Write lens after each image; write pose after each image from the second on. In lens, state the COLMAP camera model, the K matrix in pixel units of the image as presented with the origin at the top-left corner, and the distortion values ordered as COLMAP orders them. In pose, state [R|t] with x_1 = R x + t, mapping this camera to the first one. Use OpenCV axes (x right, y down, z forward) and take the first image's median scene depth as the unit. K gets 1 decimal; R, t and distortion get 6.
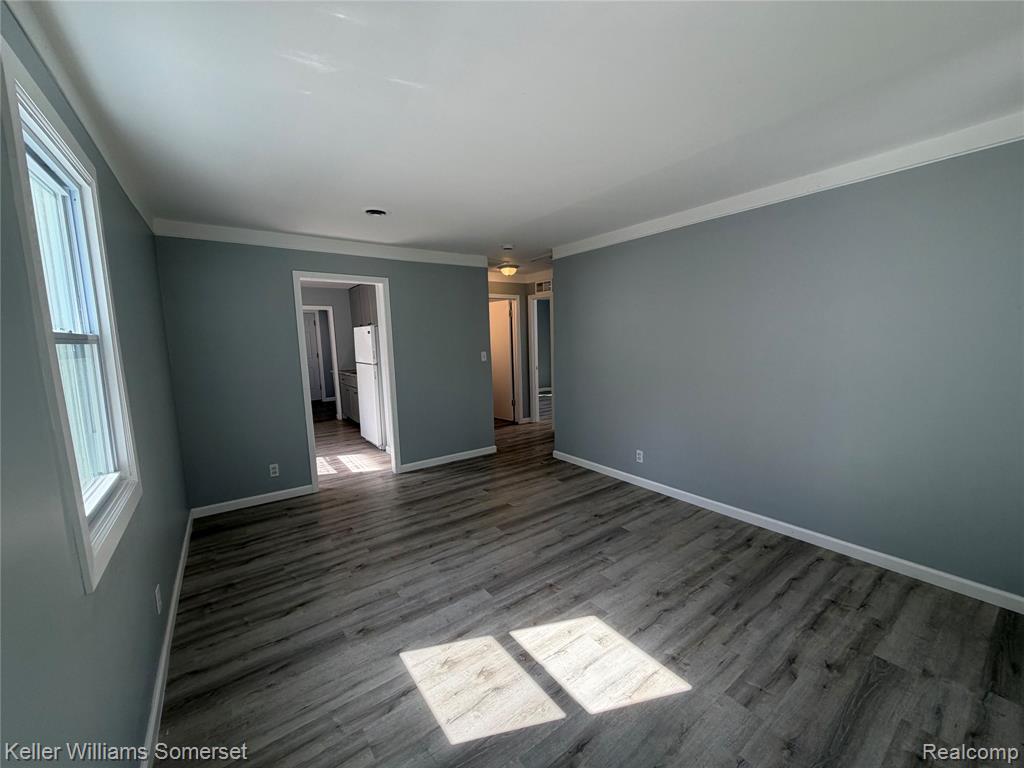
lens RADIAL K [[406.2, 0, 509.1], [0, 406.2, 381.0], [0, 0, 1]] dist [0.010500, 0.000107]
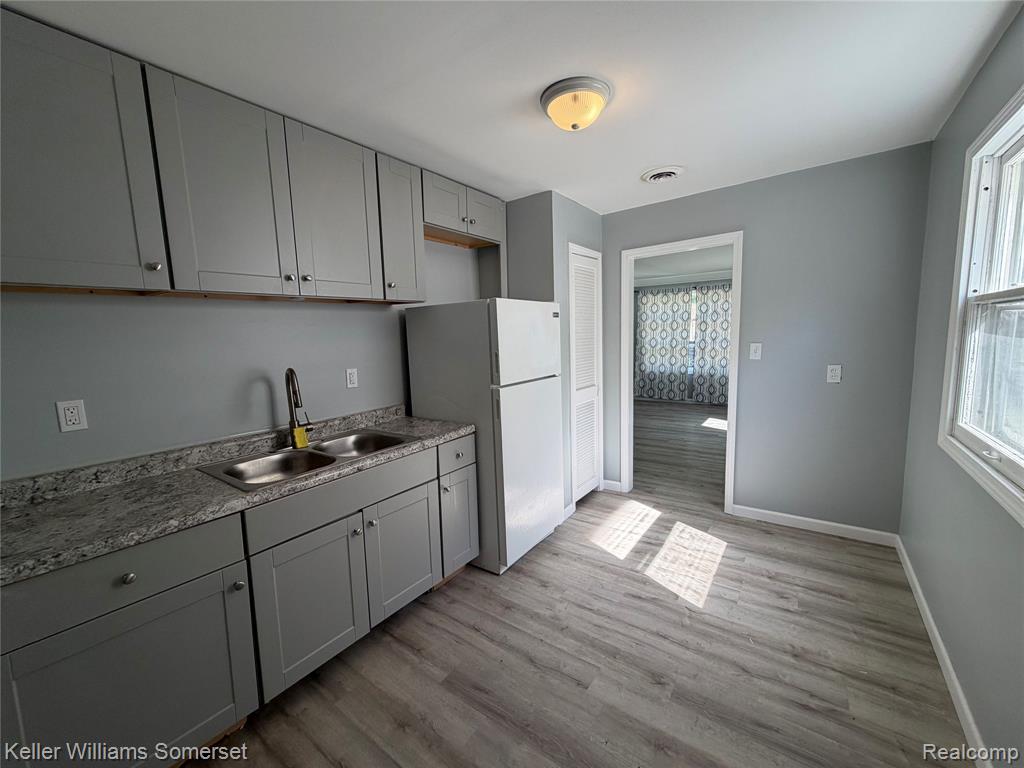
lens RADIAL K [[406.2, 0, 513.3], [0, 406.2, 381.8], [0, 0, 1]] dist [0.010500, 0.000107]
pose [[-0.322303, -0.073634, 0.943768, -1.898579], [0.145929, 0.981188, 0.126389, -0.251801], [-0.935321, 0.178459, -0.305494, 2.819656]]
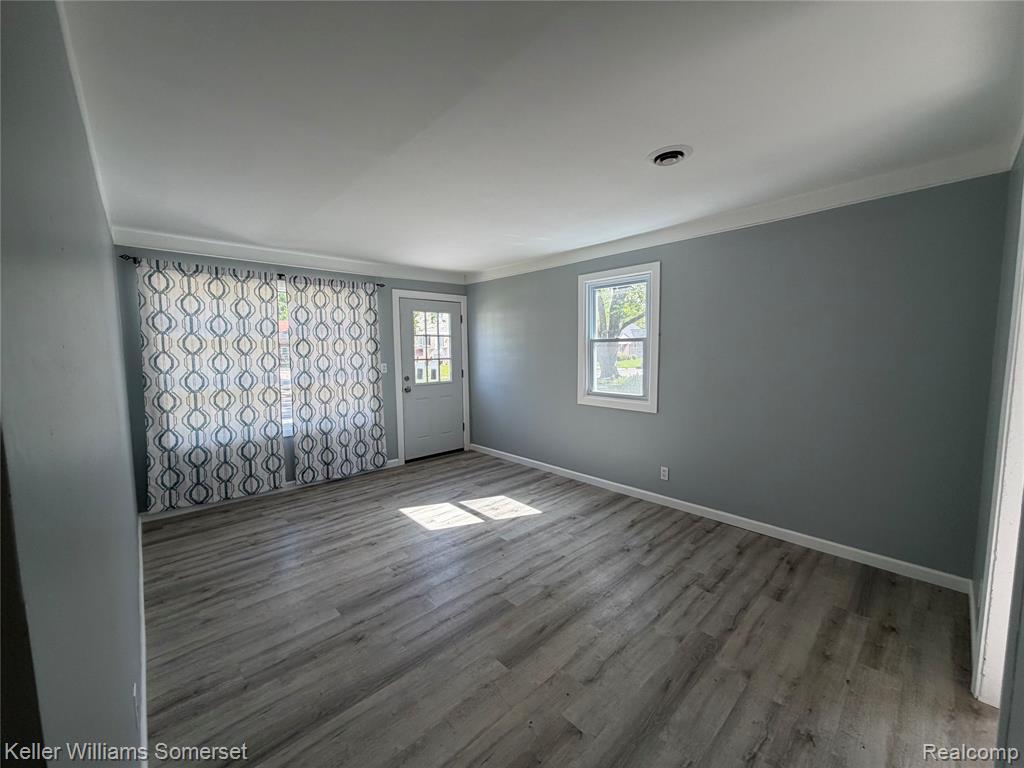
lens RADIAL K [[406.2, 0, 511.9], [0, 406.2, 384.4], [0, 0, 1]] dist [0.010500, 0.000107]
pose [[-0.991289, 0.053054, -0.120549, 0.055041], [0.027721, 0.978821, 0.202831, -0.238047], [0.128756, 0.197722, -0.971765, 2.236419]]
